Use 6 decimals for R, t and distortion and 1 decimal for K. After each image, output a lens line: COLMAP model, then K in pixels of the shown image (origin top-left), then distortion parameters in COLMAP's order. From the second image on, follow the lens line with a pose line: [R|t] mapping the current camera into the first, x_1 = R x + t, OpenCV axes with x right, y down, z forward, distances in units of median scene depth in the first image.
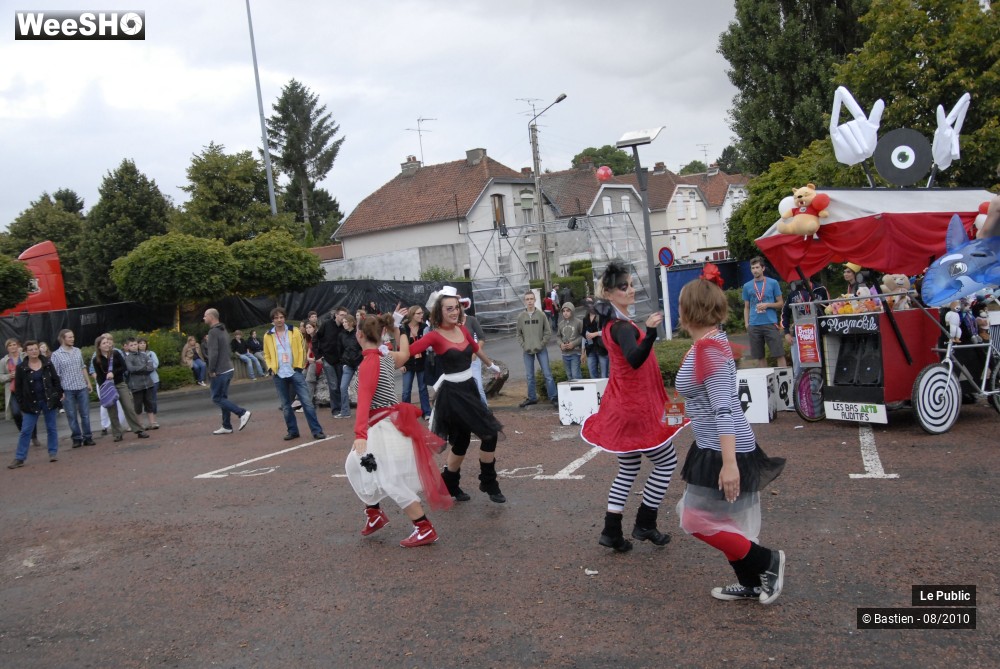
lens RADIAL K [[860.0, 0, 496.6], [0, 860.0, 345.2], [0, 0, 1]] dist [-0.106998, 0.149845]
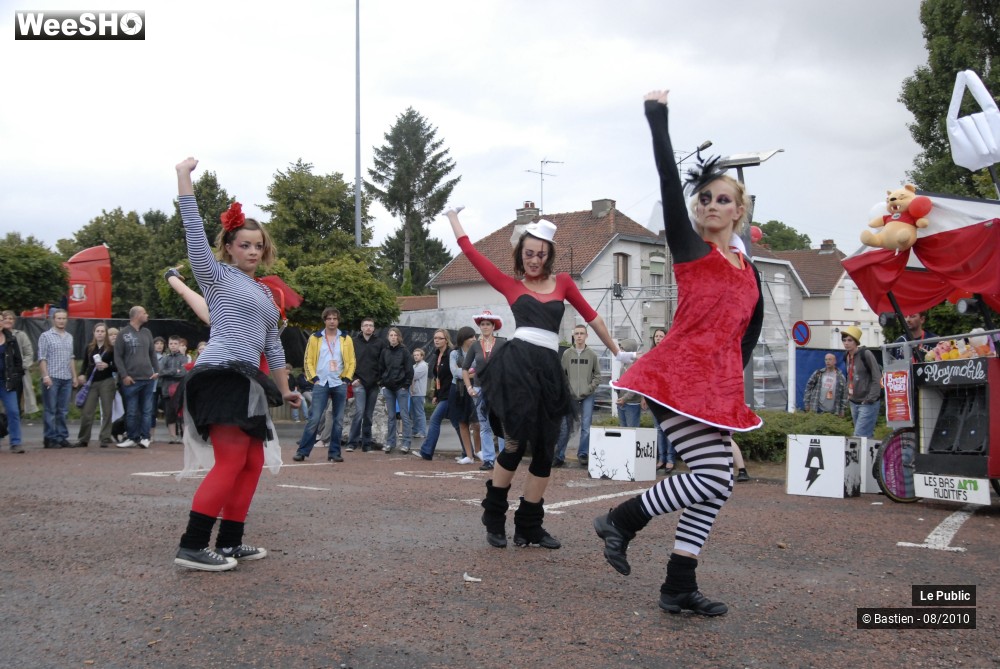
lens RADIAL K [[1000.1, 0, 499.1], [0, 1000.1, 347.4], [0, 0, 1]] dist [-0.065558, 0.174673]
pose [[0.985025, 0.105604, -0.136283, 0.034005], [-0.117694, 0.989498, -0.083915, 0.019240], [0.125990, 0.098698, 0.987110, 0.016114]]
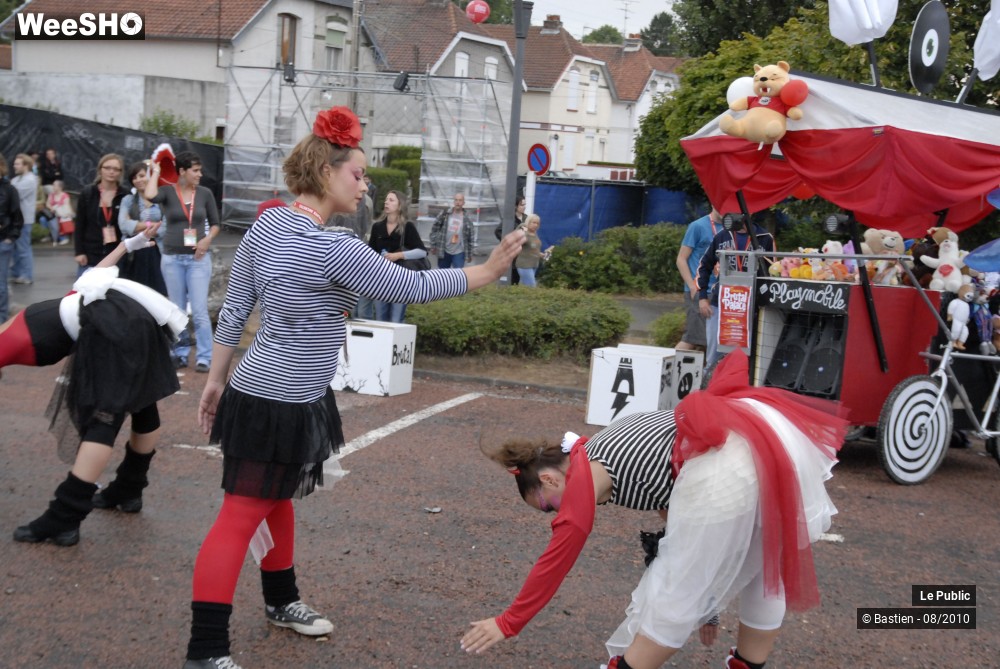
lens RADIAL K [[1347.2, 0, 492.7], [0, 1347.2, 346.4], [0, 0, 1]] dist [0.019264, 0.142090]
pose [[0.972056, 0.149209, 0.181228, 0.003602], [-0.157831, 0.986879, 0.034039, 0.003846], [-0.173771, -0.061691, 0.982852, 0.012452]]
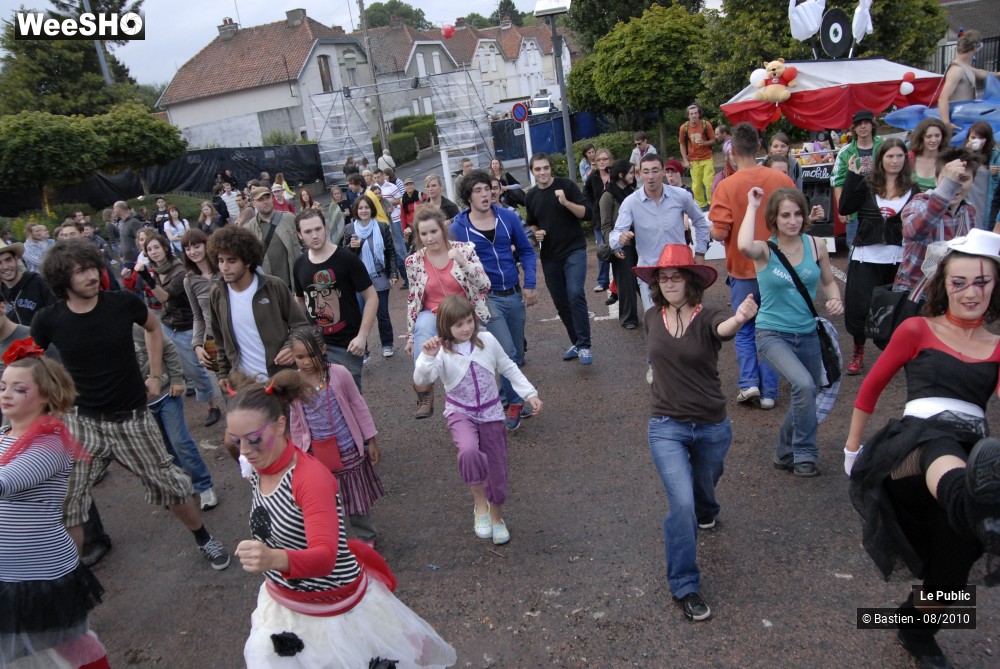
lens RADIAL K [[800.1, 0, 495.6], [0, 800.1, 343.2], [0, 0, 1]] dist [-0.120726, 0.120380]
pose [[0.965113, -0.109044, 0.238049, -0.080596], [0.063365, 0.979399, 0.191738, -0.007883], [-0.254053, -0.169965, 0.952139, -0.005682]]
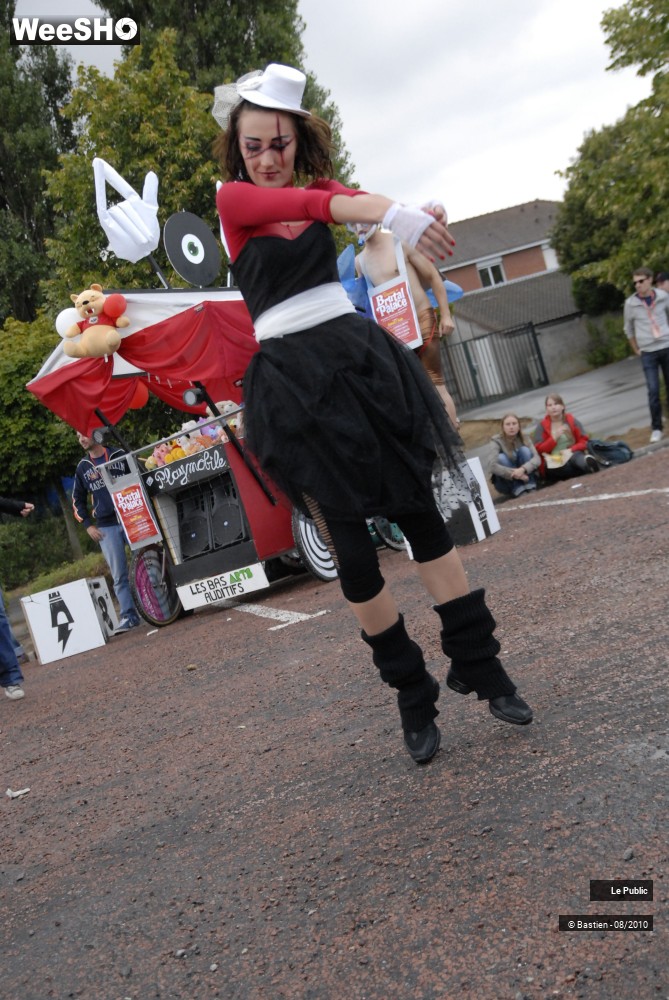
lens RADIAL K [[1301.2, 0, 334.5], [0, 1301.2, 500.0], [0, 0, 1]] dist [0.011820, 0.106407]
pose [[0.803259, -0.169318, 0.571057, -0.030542], [0.249604, 0.966189, -0.064623, 0.025988], [-0.540807, 0.194447, 0.818363, 0.006964]]
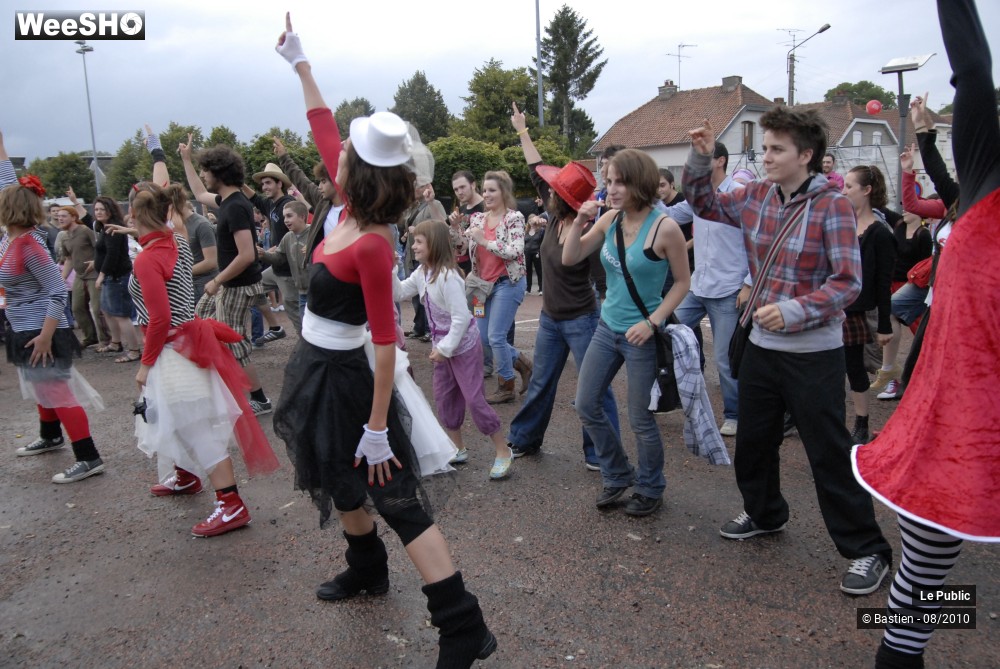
lens RADIAL K [[793.0, 0, 499.7], [0, 793.0, 345.1], [0, 0, 1]] dist [-0.129403, 0.127858]
pose [[0.956525, 0.123055, -0.264421, -0.006358], [-0.093912, 0.988297, 0.120211, 0.011147], [0.276119, -0.090152, 0.956886, -0.021969]]
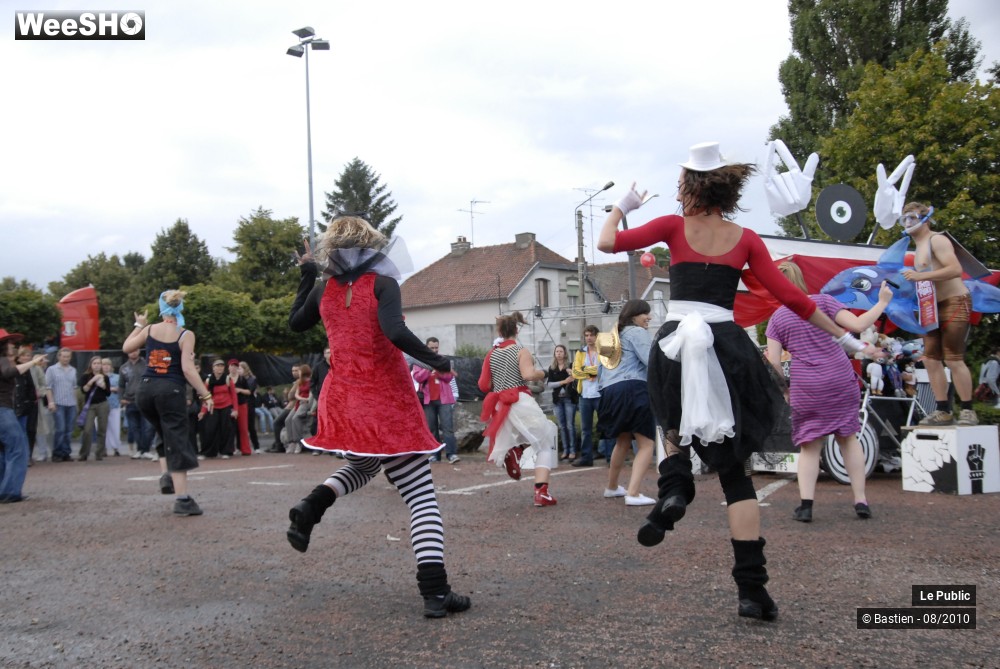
lens RADIAL K [[880.3, 0, 496.3], [0, 880.3, 346.2], [0, 0, 1]] dist [-0.101660, 0.157322]
pose [[0.994534, 0.069184, -0.078201, 0.043544], [-0.077391, 0.991207, -0.107328, 0.020071], [0.070088, 0.112793, 0.991143, -0.007996]]
